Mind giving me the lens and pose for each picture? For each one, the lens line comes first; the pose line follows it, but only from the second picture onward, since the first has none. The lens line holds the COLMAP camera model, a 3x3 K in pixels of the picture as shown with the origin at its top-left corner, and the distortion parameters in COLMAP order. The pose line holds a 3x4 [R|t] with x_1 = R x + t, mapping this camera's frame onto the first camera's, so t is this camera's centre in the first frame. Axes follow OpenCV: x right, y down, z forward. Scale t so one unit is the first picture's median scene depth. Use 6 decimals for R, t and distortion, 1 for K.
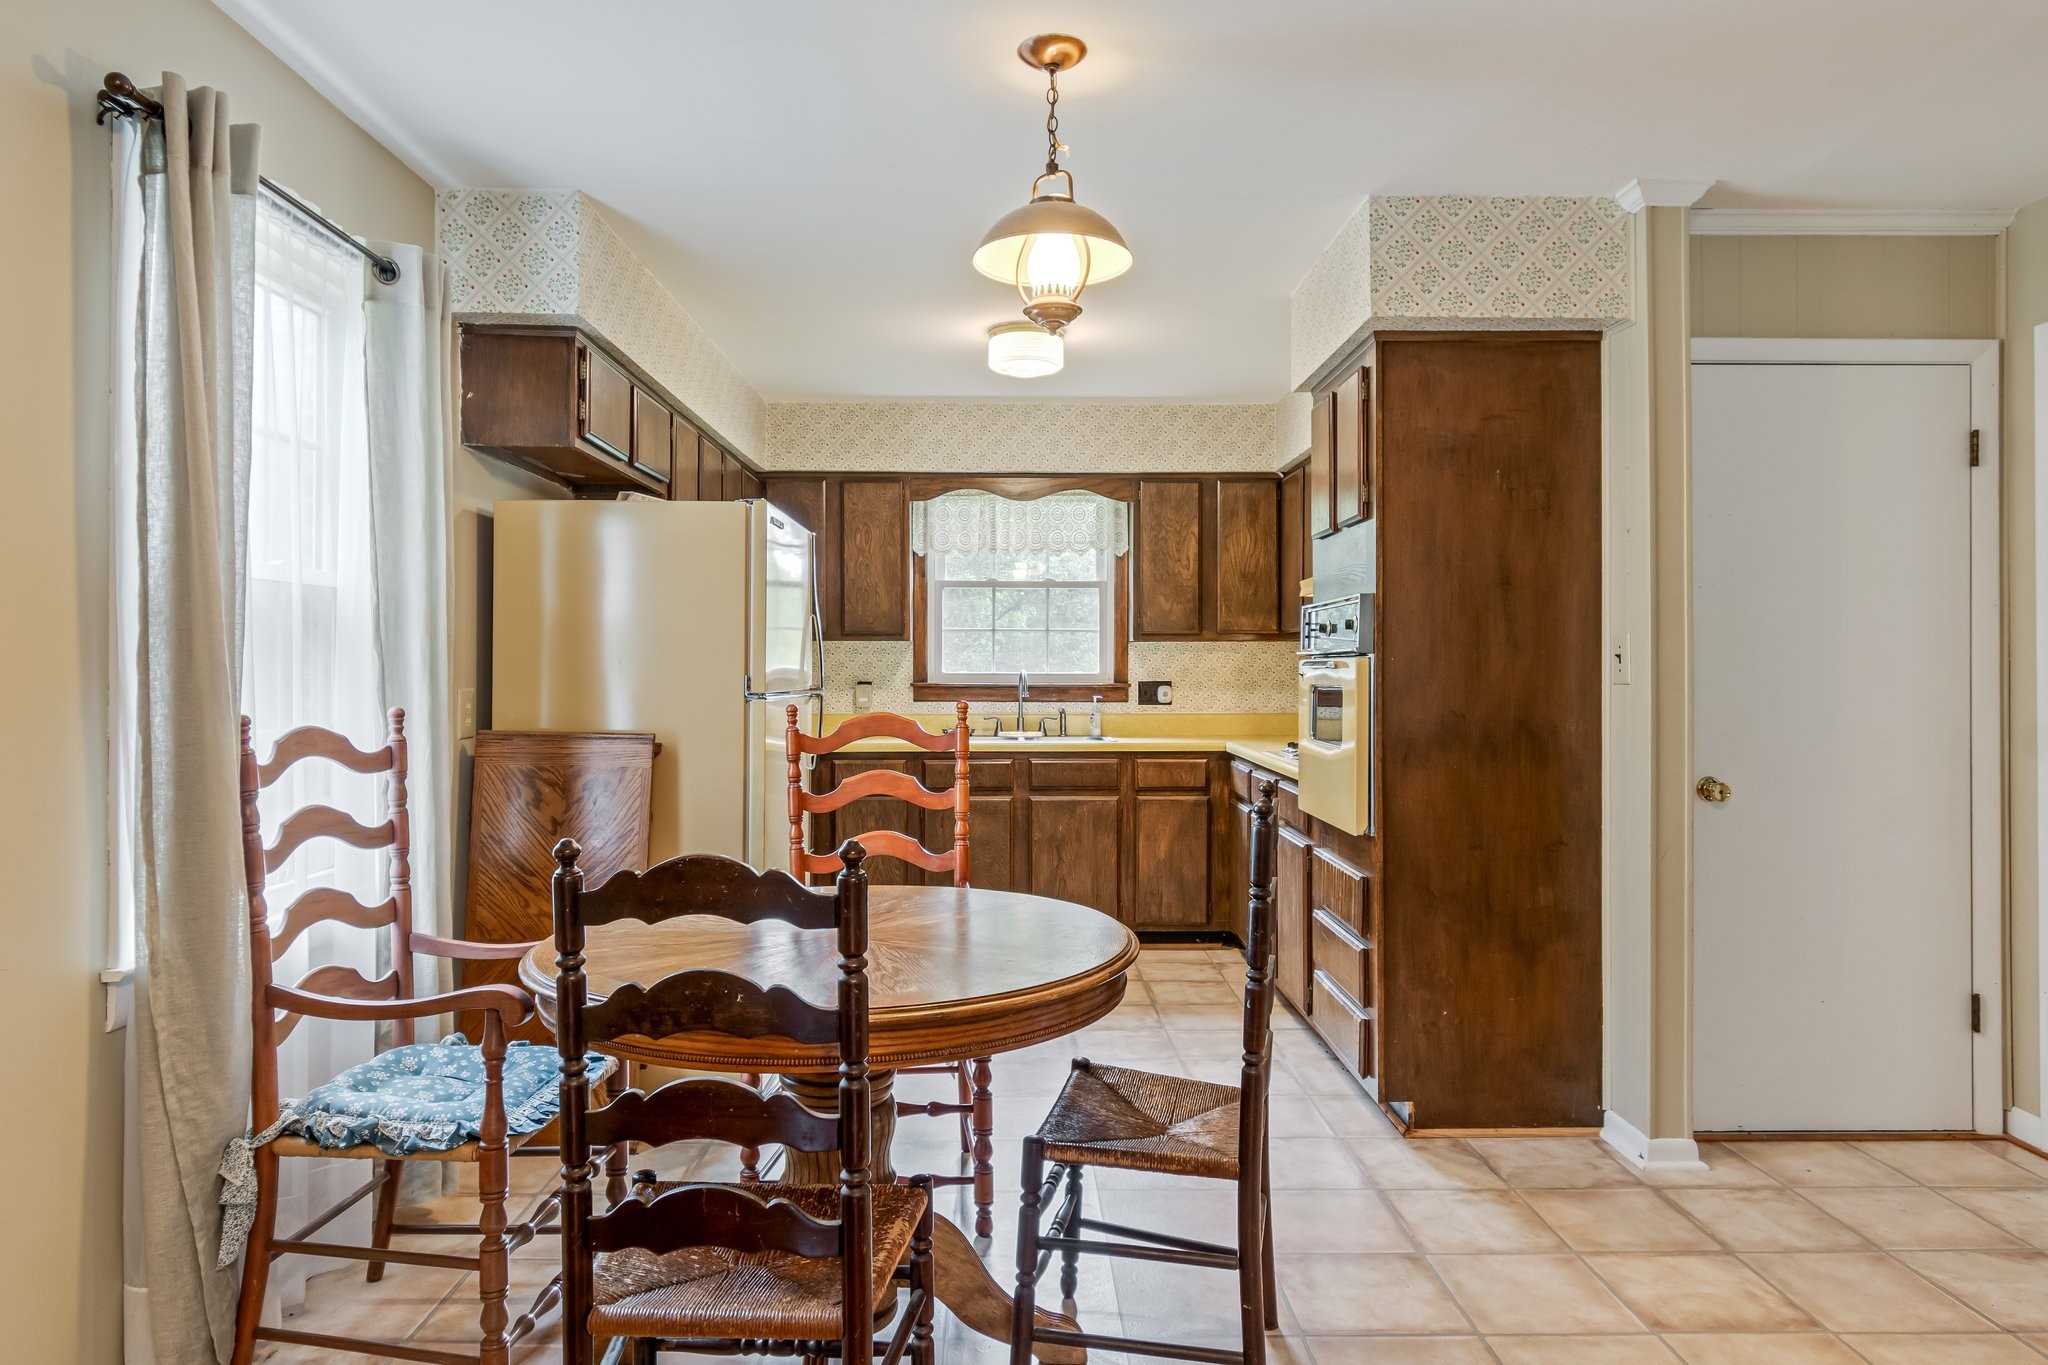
lens RADIAL K [[1268.8, 0, 1017.0], [0, 1268.8, 660.3], [0, 0, 1]] dist [0.006230, -0.001827]
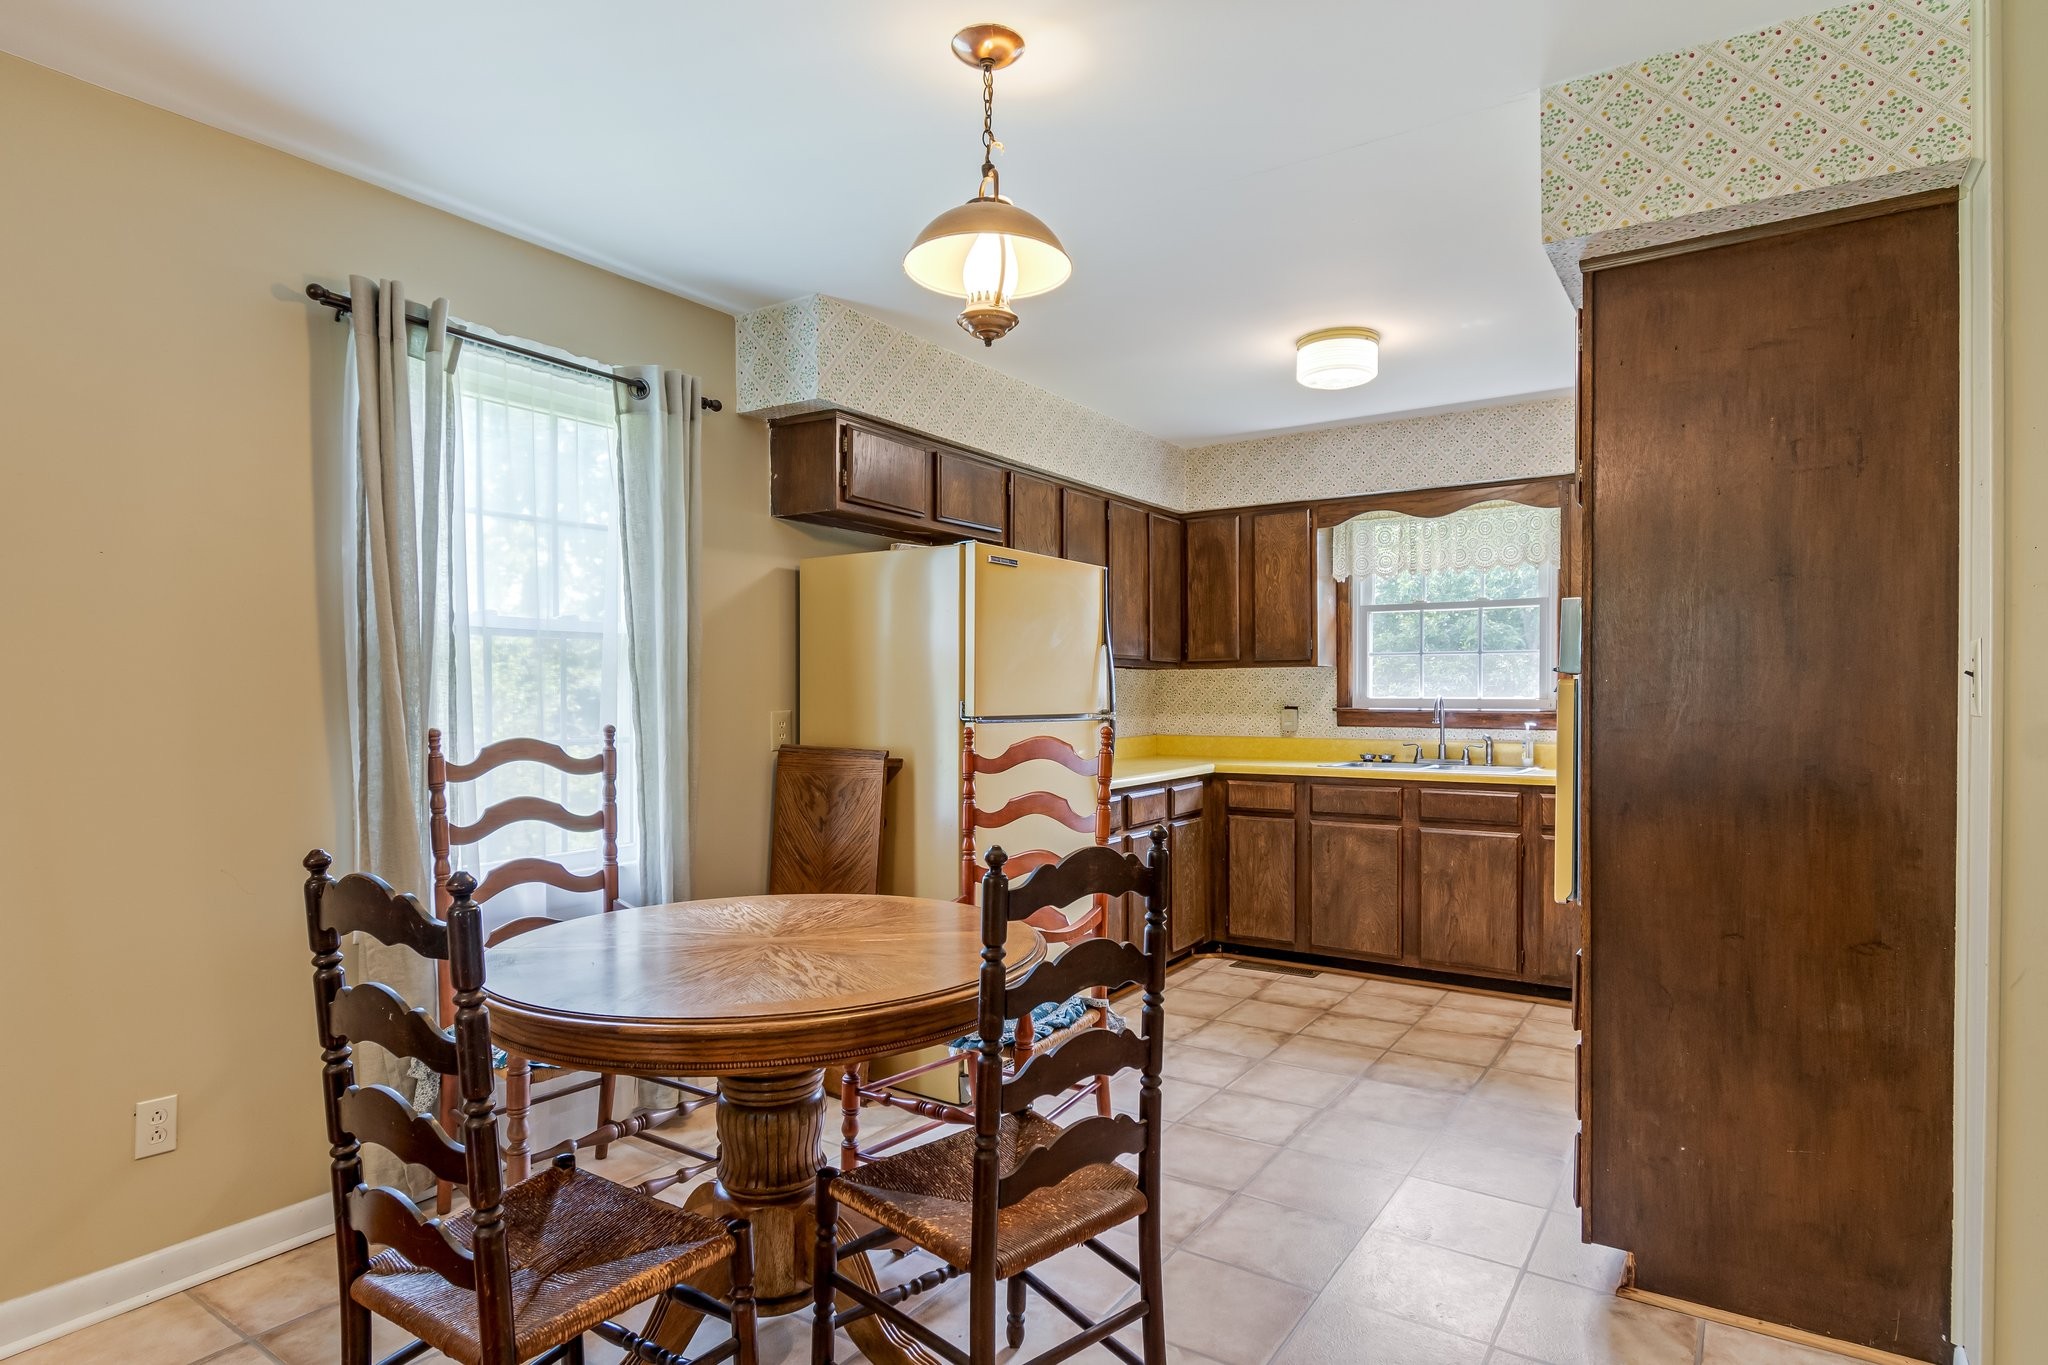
lens RADIAL K [[1103.3, 0, 1022.7], [0, 1103.3, 705.9], [0, 0, 1]] dist [-0.001253, -0.002406]
pose [[0.821438, 0.004515, -0.570280, 0.238806], [0.005474, 0.999860, 0.015801, 0.001087], [0.570272, -0.016101, 0.821298, 0.149331]]
